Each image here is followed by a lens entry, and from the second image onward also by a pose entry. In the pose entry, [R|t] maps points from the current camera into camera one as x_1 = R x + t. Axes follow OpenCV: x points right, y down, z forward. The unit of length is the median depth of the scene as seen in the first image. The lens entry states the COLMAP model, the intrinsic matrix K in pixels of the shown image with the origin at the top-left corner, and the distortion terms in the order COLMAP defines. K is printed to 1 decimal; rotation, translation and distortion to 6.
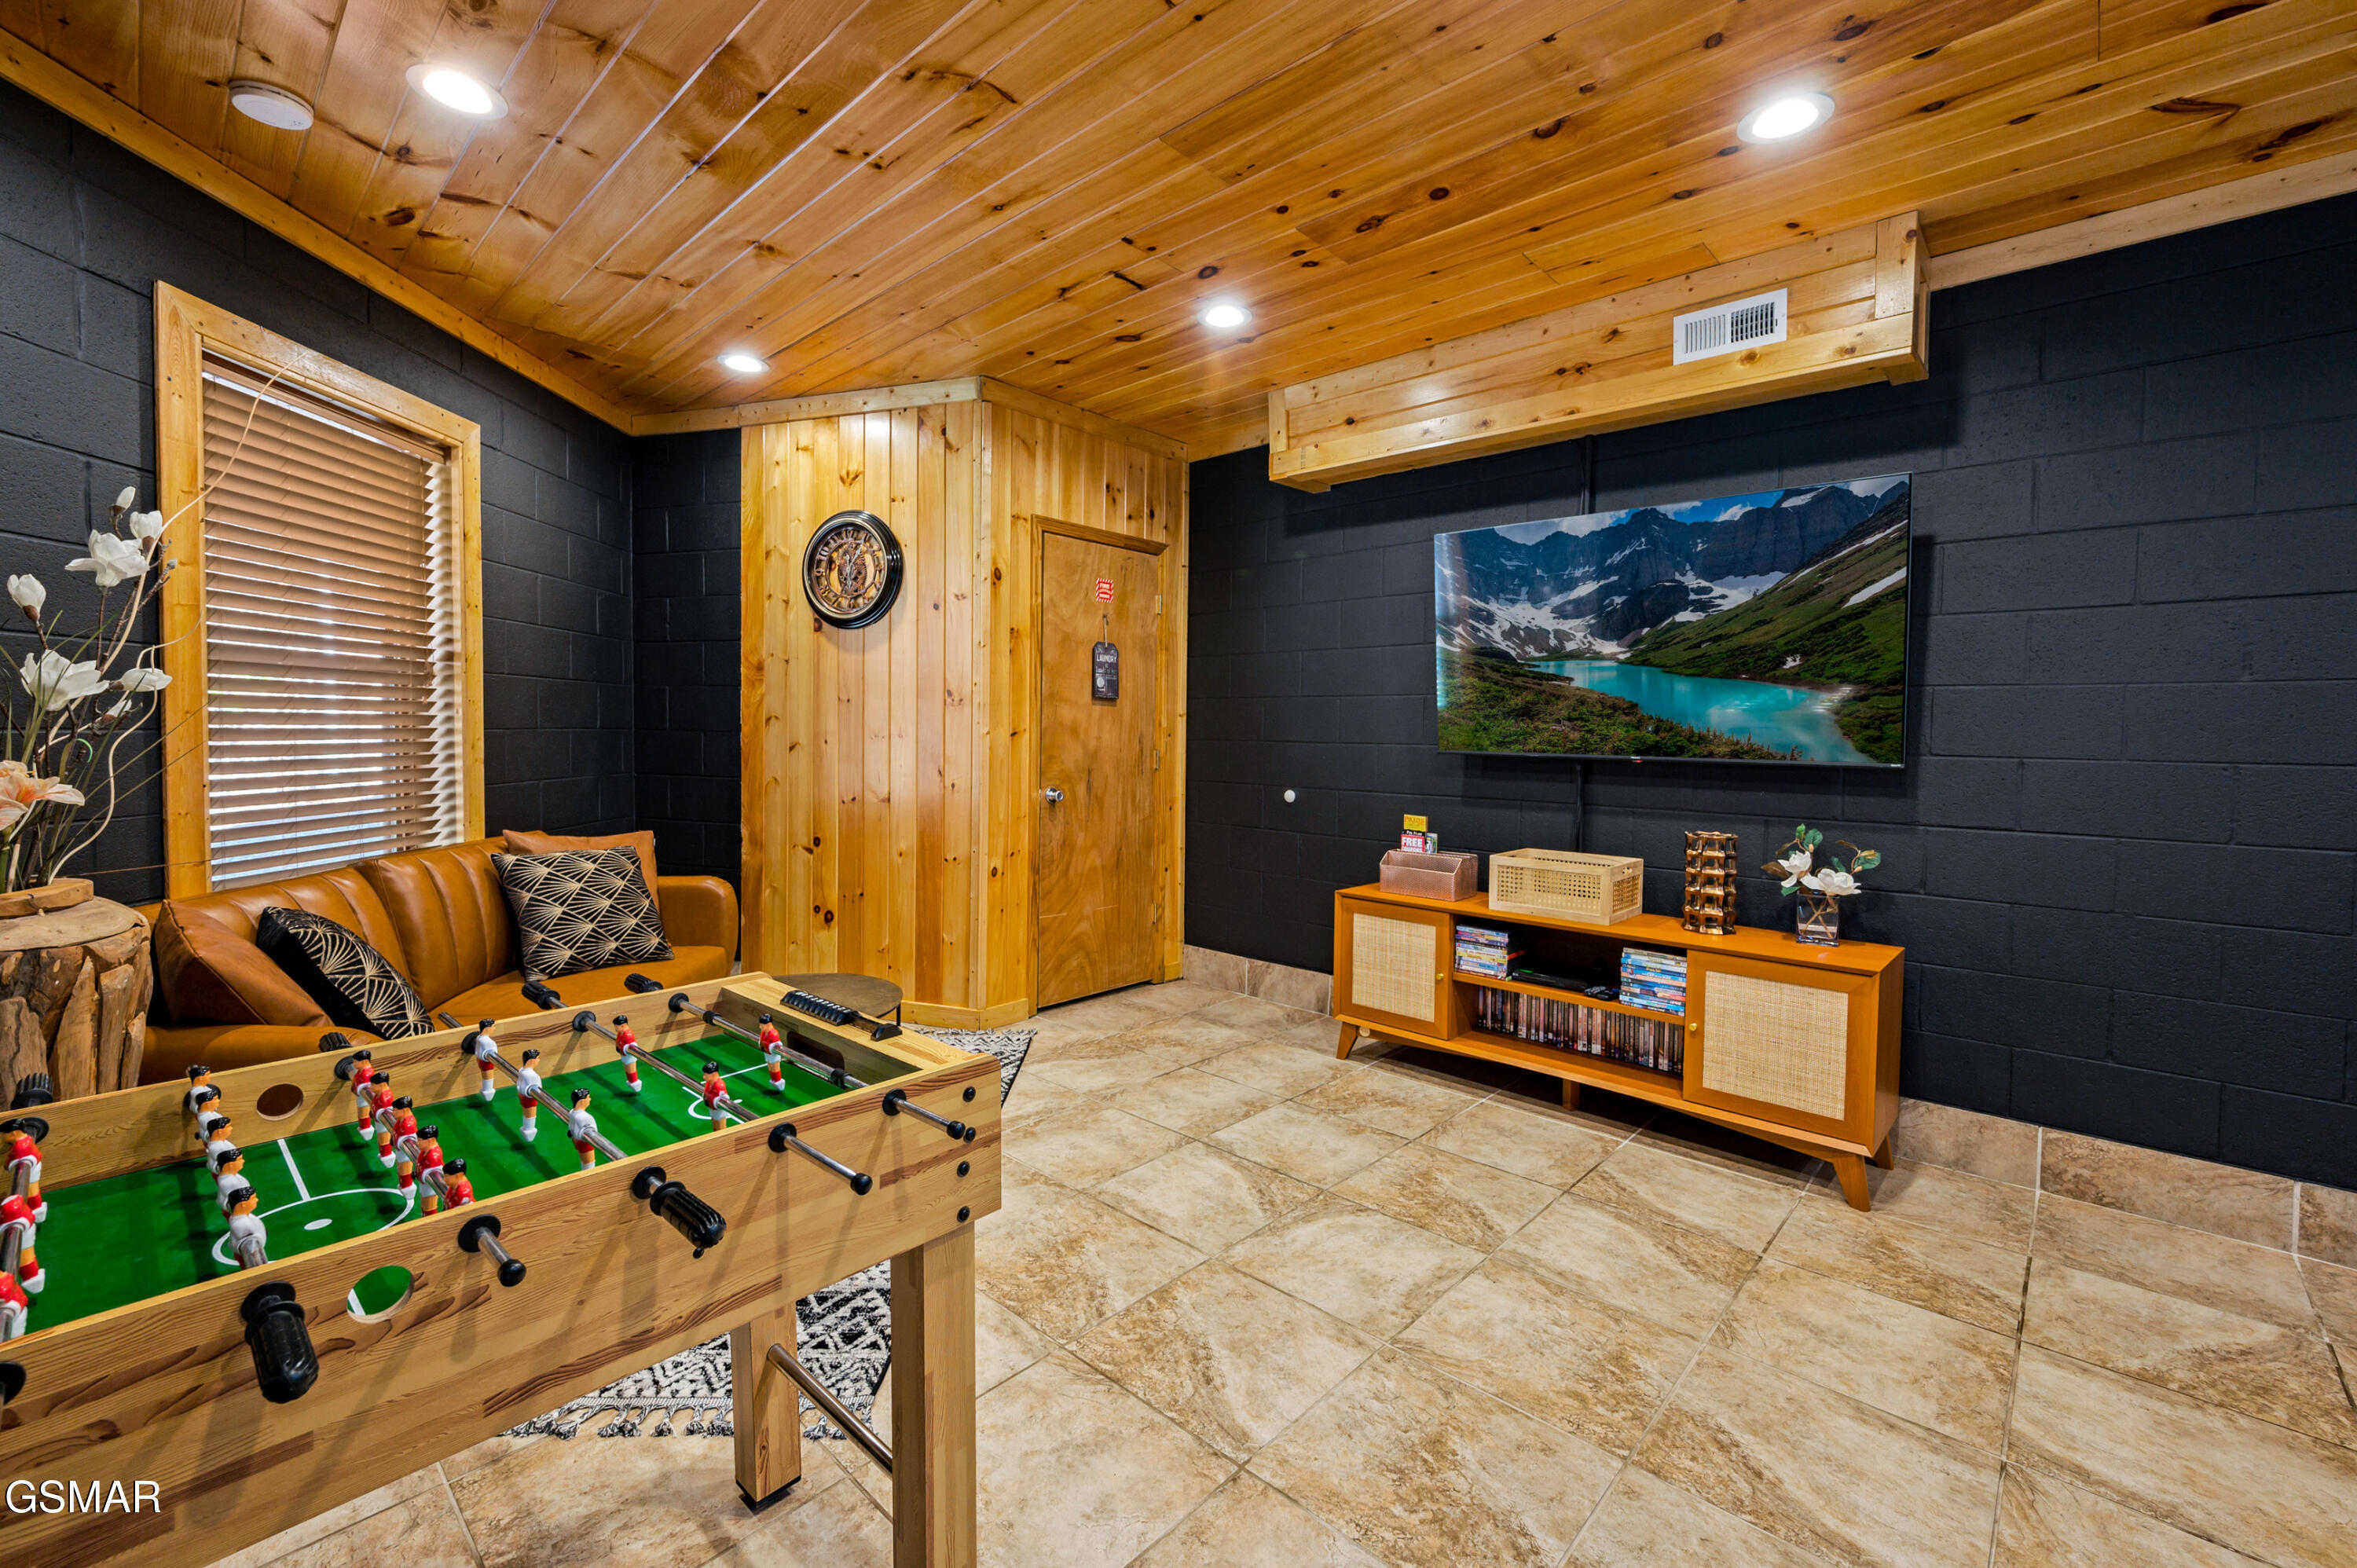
lens RADIAL K [[982.0, 0, 1174.8], [0, 982.0, 759.5], [0, 0, 1]] dist [-0.001484, -0.000345]
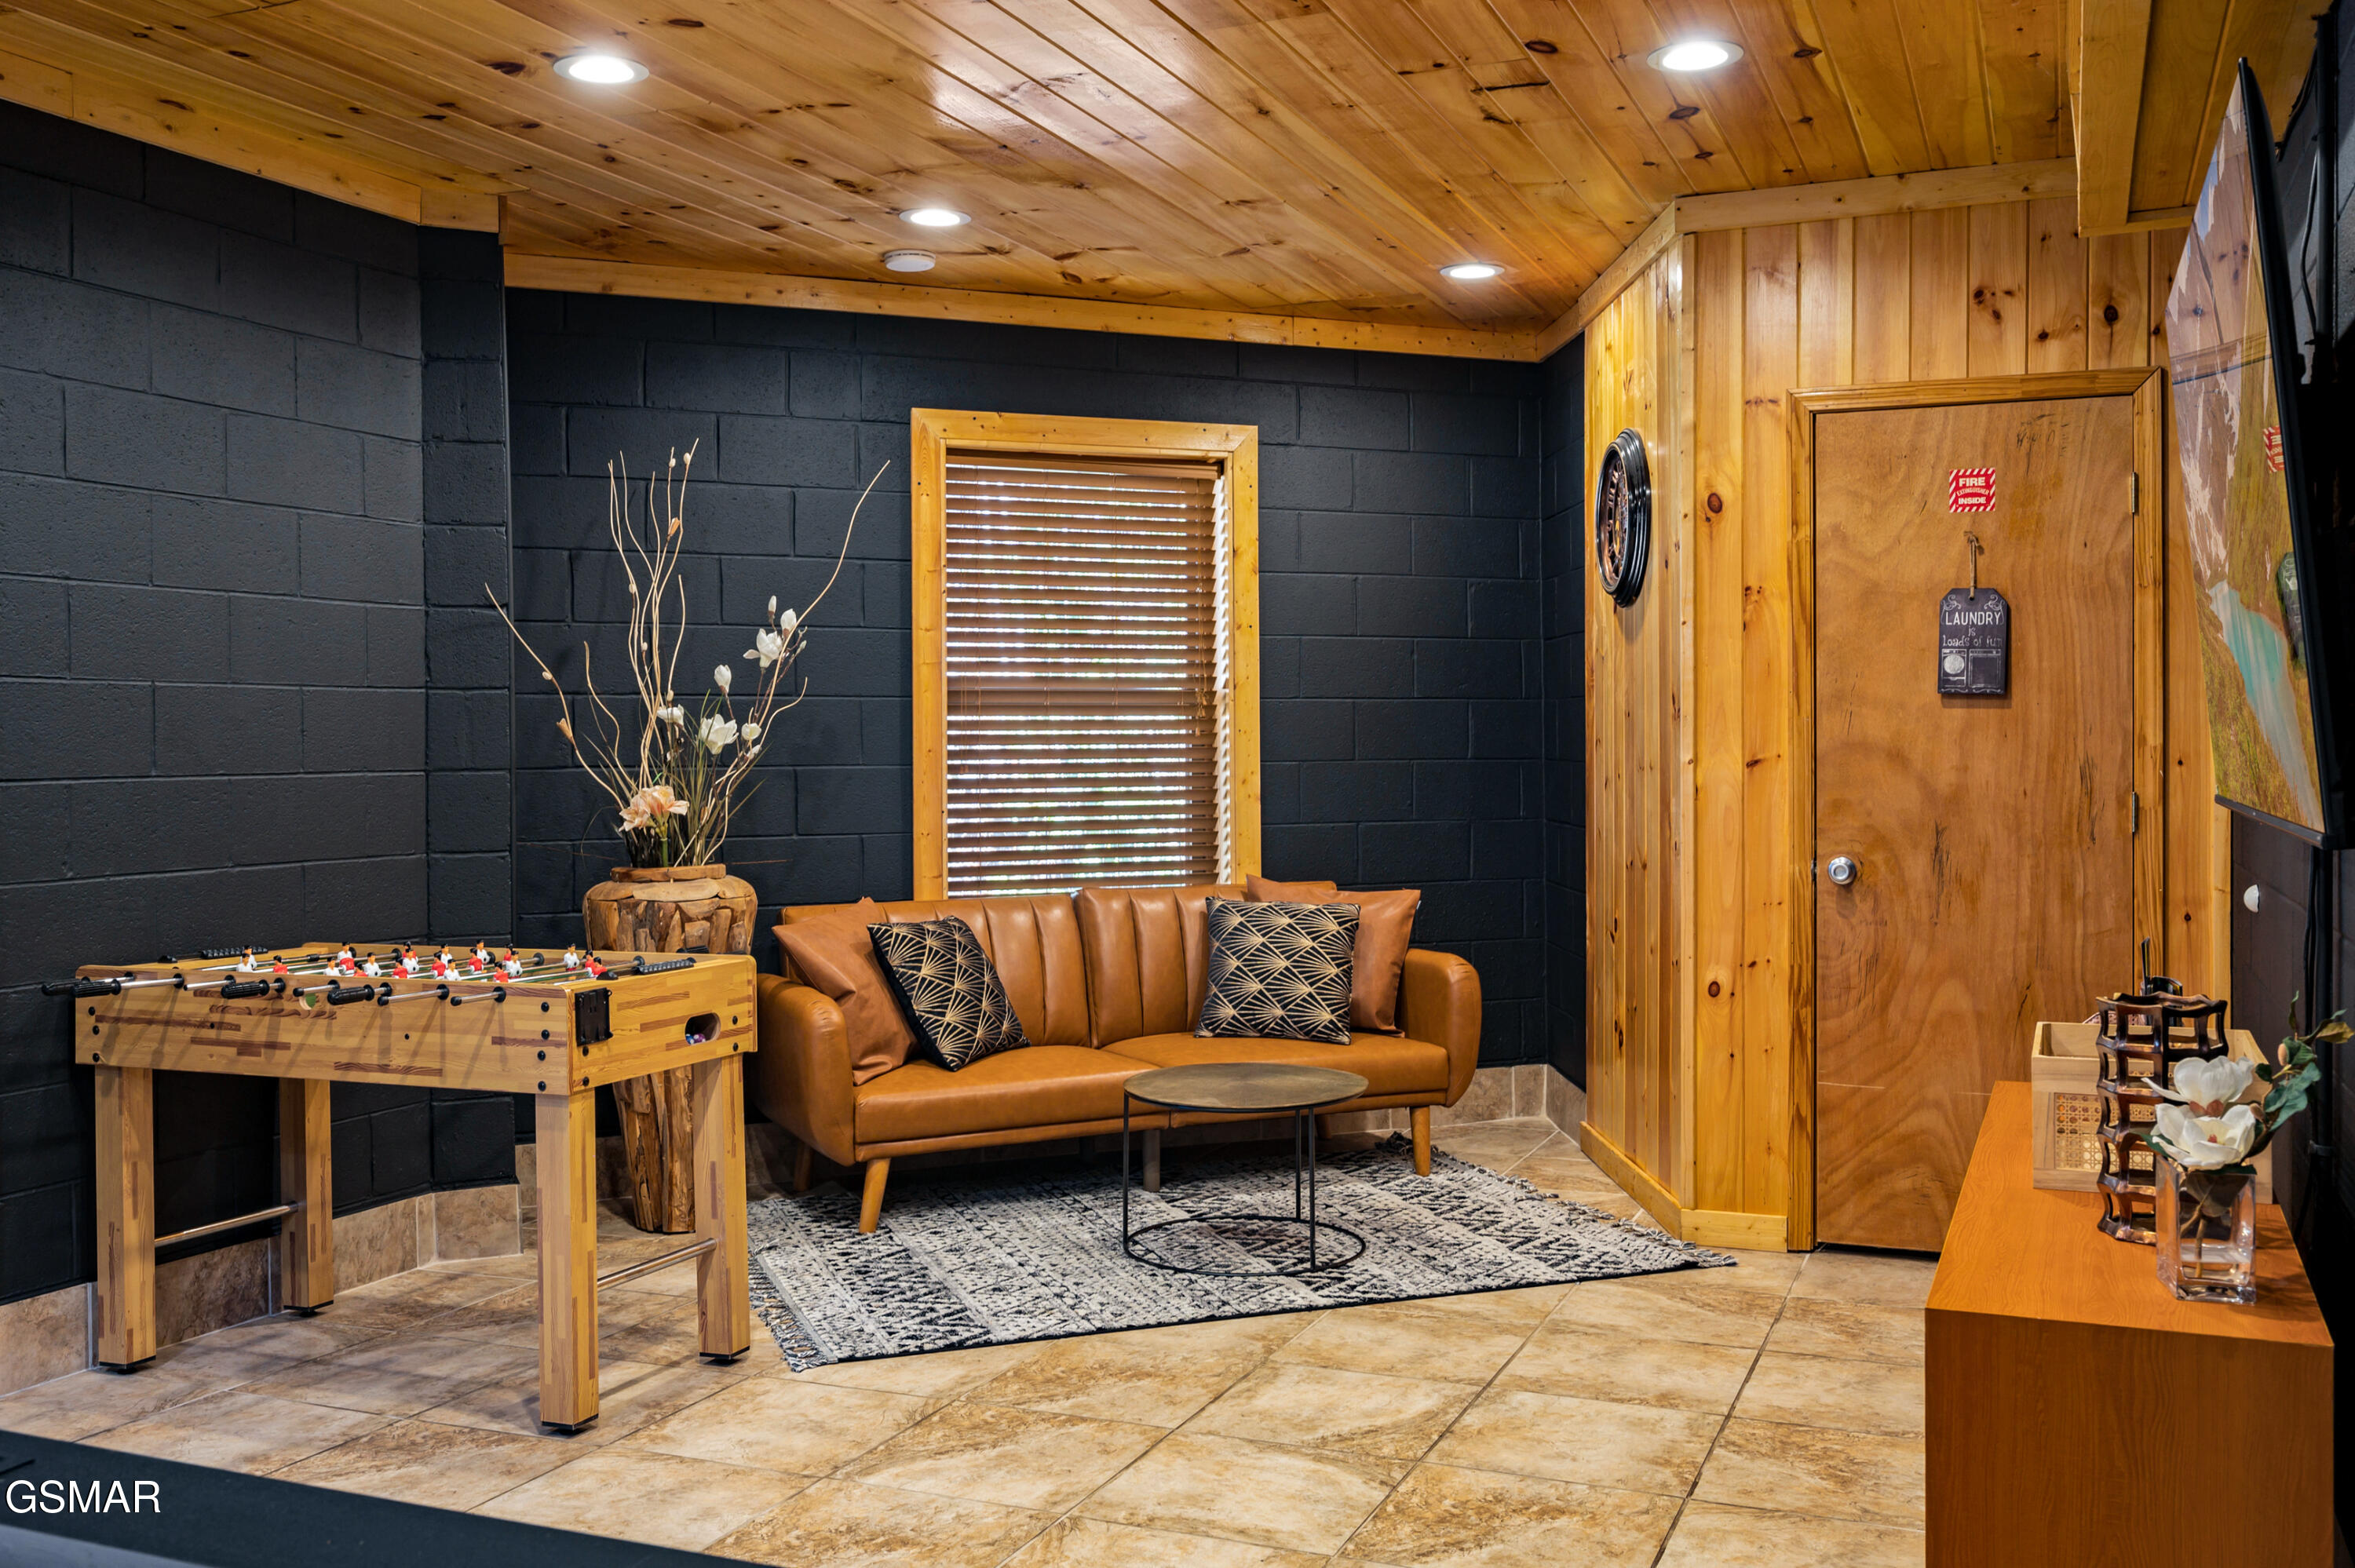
lens RADIAL K [[2096.4, 0, 1185.8], [0, 2096.4, 760.2], [0, 0, 1]] dist [-0.001589, -0.001284]
pose [[0.346409, -0.008634, -0.938044, 1.423063], [-0.019335, 0.999679, -0.016342, -0.000355], [0.937884, 0.023798, 0.346131, 0.364199]]
